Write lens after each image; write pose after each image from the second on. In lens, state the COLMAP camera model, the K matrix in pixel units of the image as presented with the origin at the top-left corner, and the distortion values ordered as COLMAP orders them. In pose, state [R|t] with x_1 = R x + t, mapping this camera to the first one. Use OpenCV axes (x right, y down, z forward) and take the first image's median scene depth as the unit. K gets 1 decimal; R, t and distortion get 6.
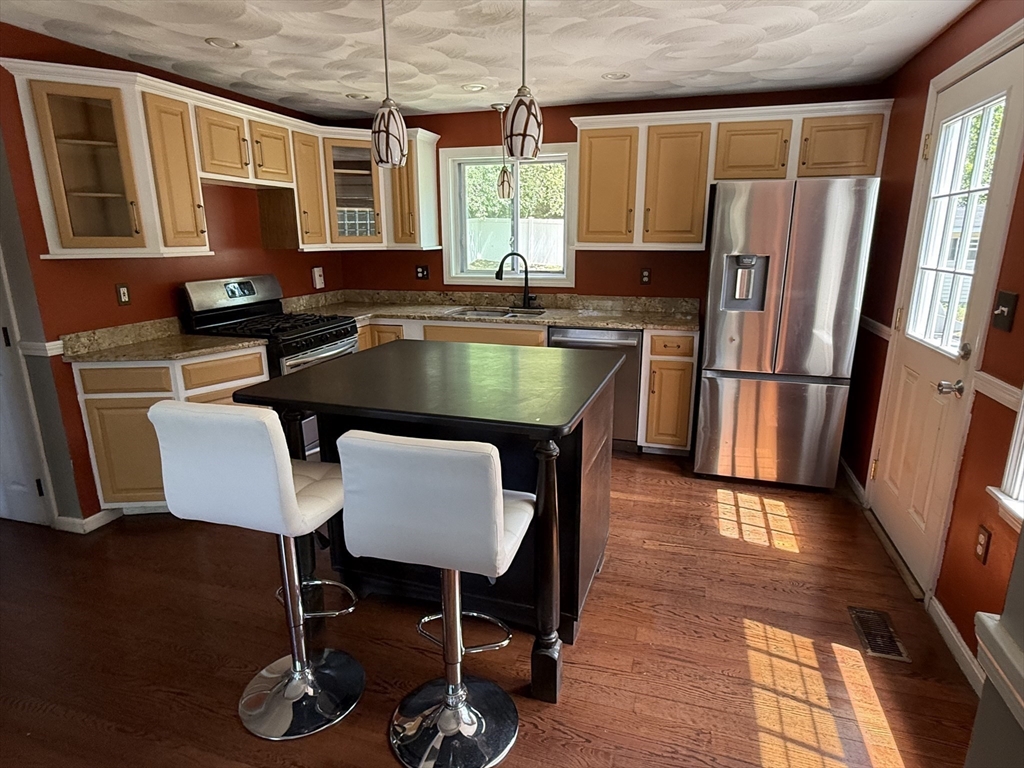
lens RADIAL K [[579.3, 0, 513.8], [0, 579.3, 384.8], [0, 0, 1]] dist [0.008460, -0.002460]
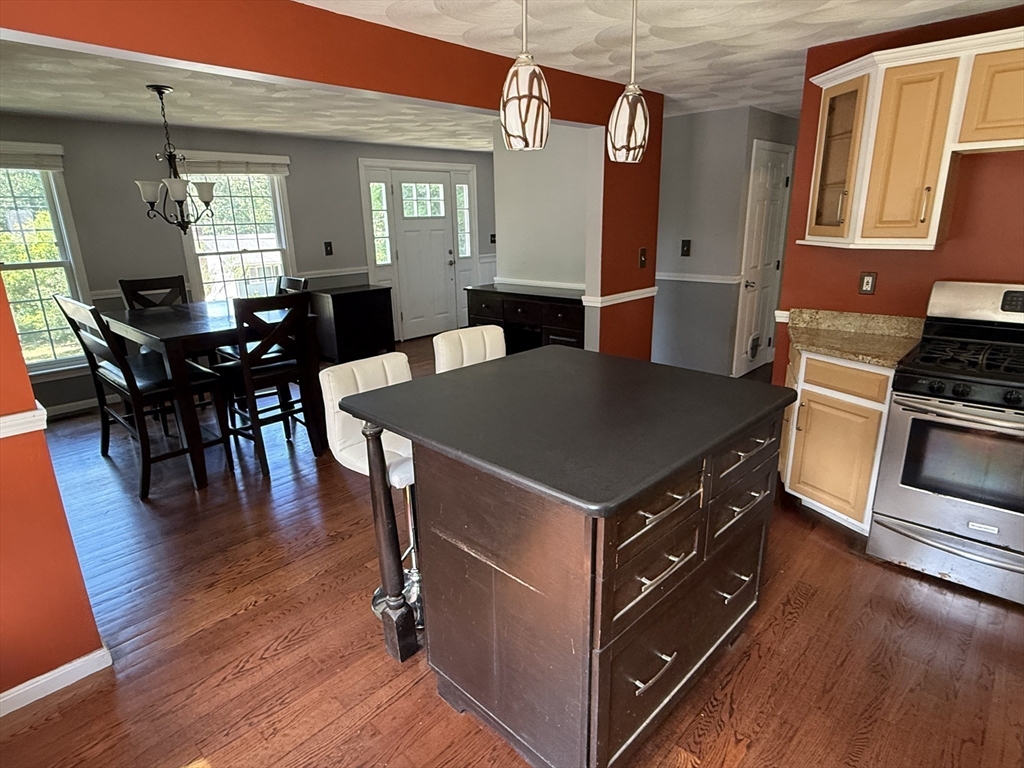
lens RADIAL K [[579.3, 0, 511.3], [0, 579.3, 383.2], [0, 0, 1]] dist [0.008460, -0.002460]
pose [[-0.439655, 0.262860, -0.858841, 0.538436], [-0.200510, 0.903359, 0.379129, -0.279048], [0.875500, 0.338892, -0.344460, 0.946061]]
